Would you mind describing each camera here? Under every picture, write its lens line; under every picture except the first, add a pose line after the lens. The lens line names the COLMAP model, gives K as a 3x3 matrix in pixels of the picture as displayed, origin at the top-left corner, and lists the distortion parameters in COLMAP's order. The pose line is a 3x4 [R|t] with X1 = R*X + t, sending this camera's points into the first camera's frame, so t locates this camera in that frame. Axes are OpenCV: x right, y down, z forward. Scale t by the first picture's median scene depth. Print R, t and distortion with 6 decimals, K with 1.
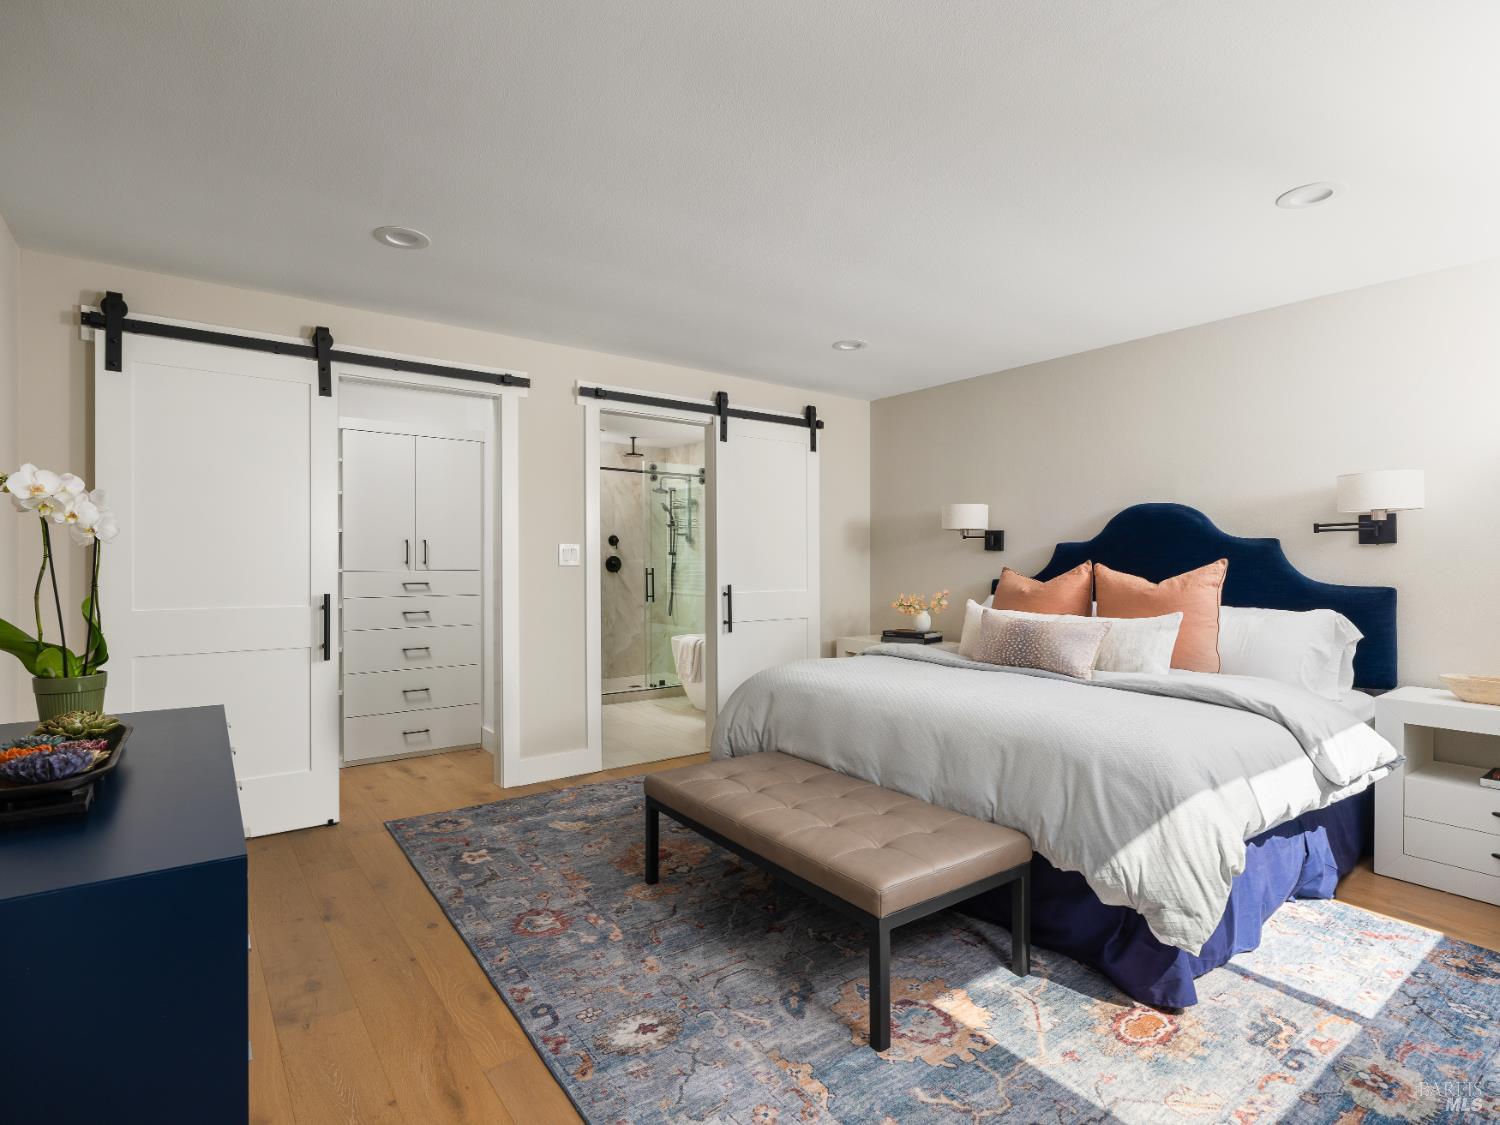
lens RADIAL K [[774.9, 0, 750.0], [0, 774.9, 562.5], [0, 0, 1]] dist [-0.001584, -0.000142]
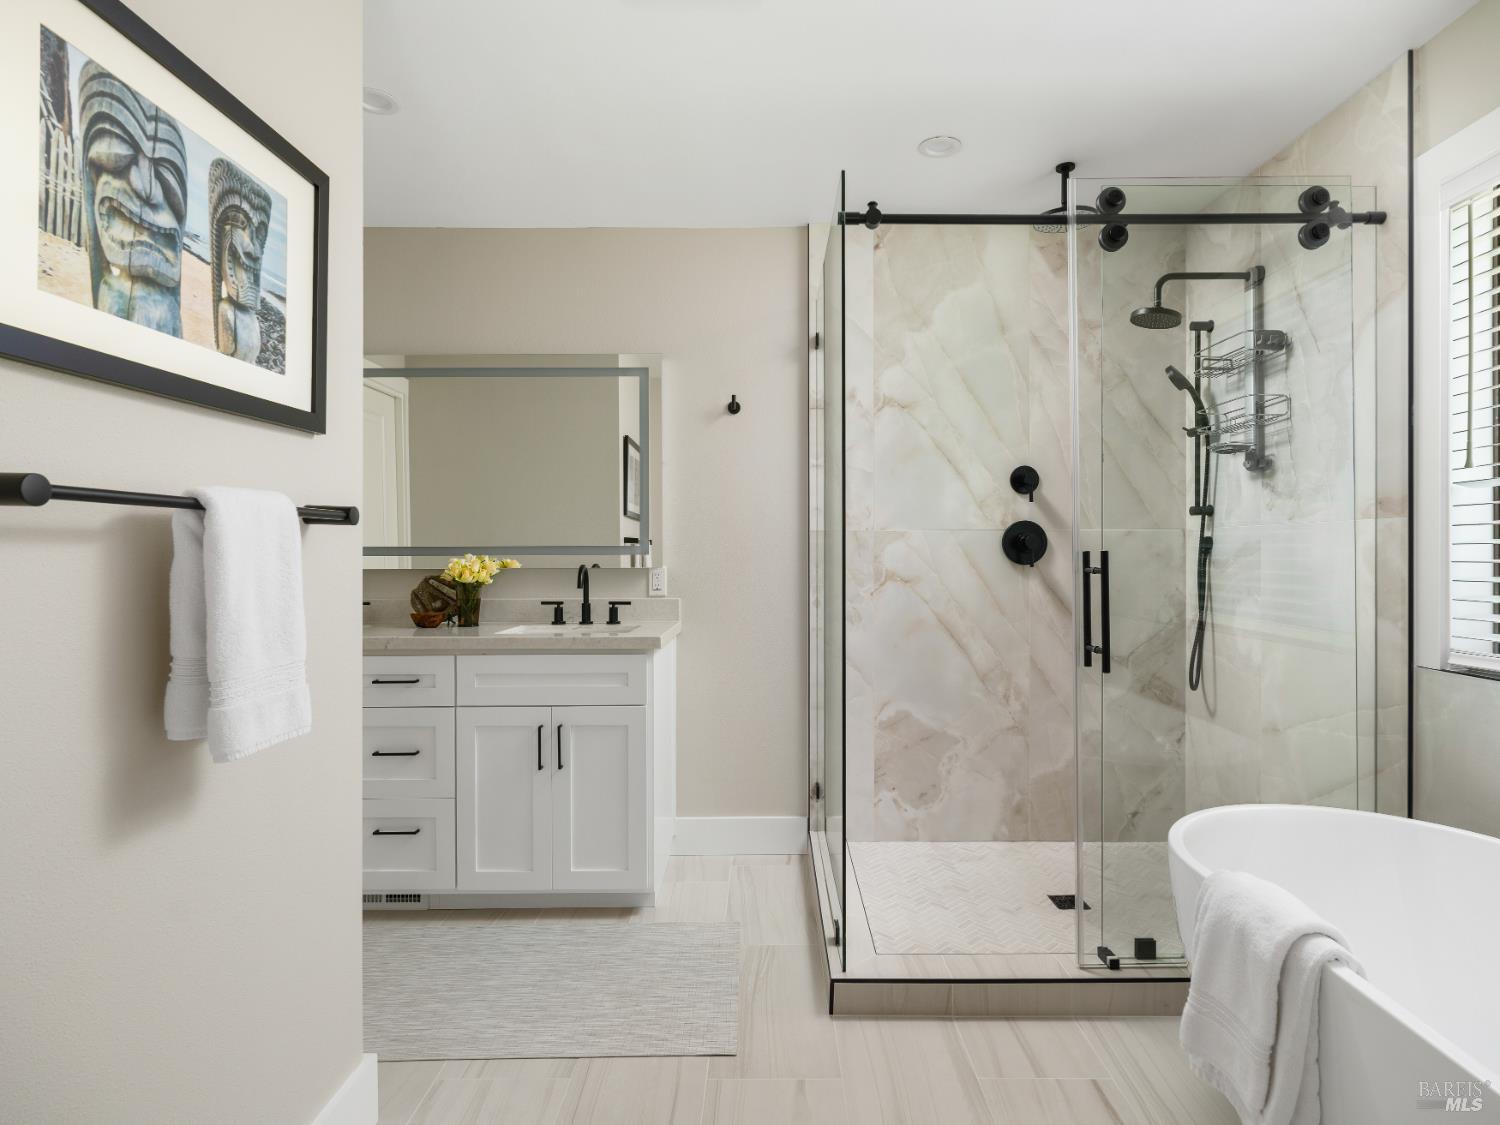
lens RADIAL K [[825.6, 0, 750.0], [0, 825.6, 562.5], [0, 0, 1]] dist [-0.002324, -0.000410]
pose [[0.806518, 0.005466, -0.591184, -0.045475], [0.003905, 0.999886, 0.014573, 0.005764], [0.591197, -0.014062, 0.806405, 0.593912]]
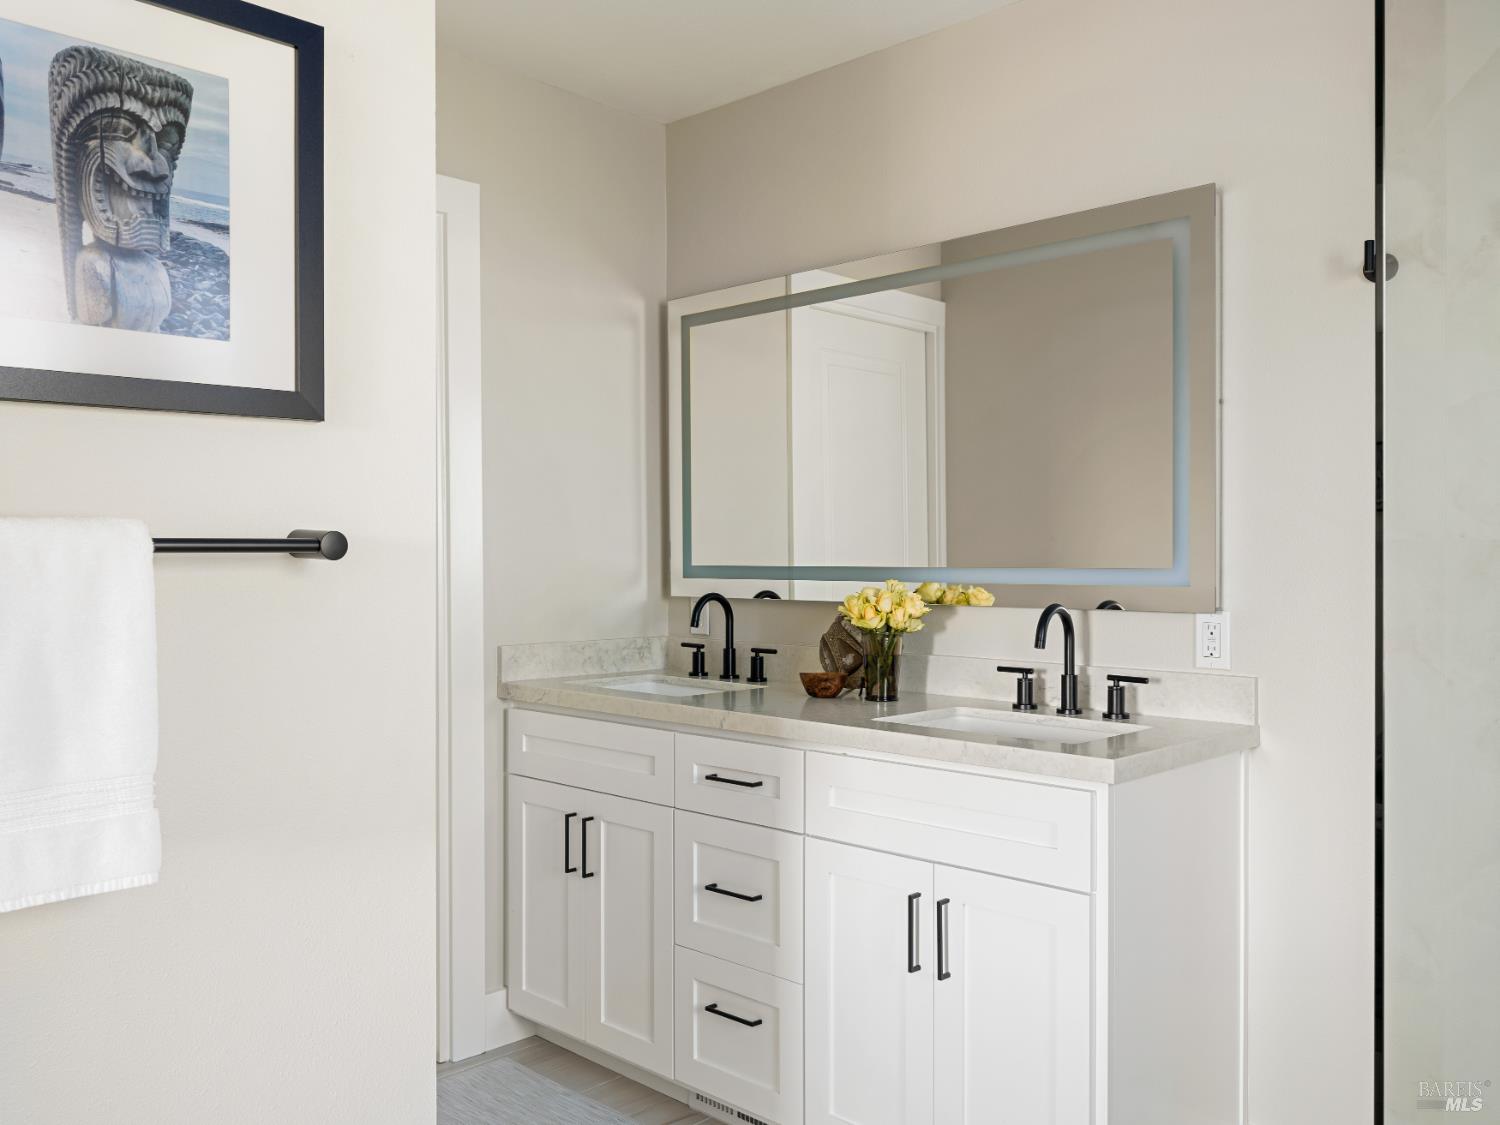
lens RADIAL K [[1214.2, 0, 750.0], [0, 1214.2, 562.5], [0, 0, 1]] dist [0.005523, -0.006385]
pose [[0.146599, 0.009695, -0.989149, -0.044904], [0.005874, 0.999926, 0.010671, -0.002874], [0.989179, -0.007374, 0.146531, 0.752565]]
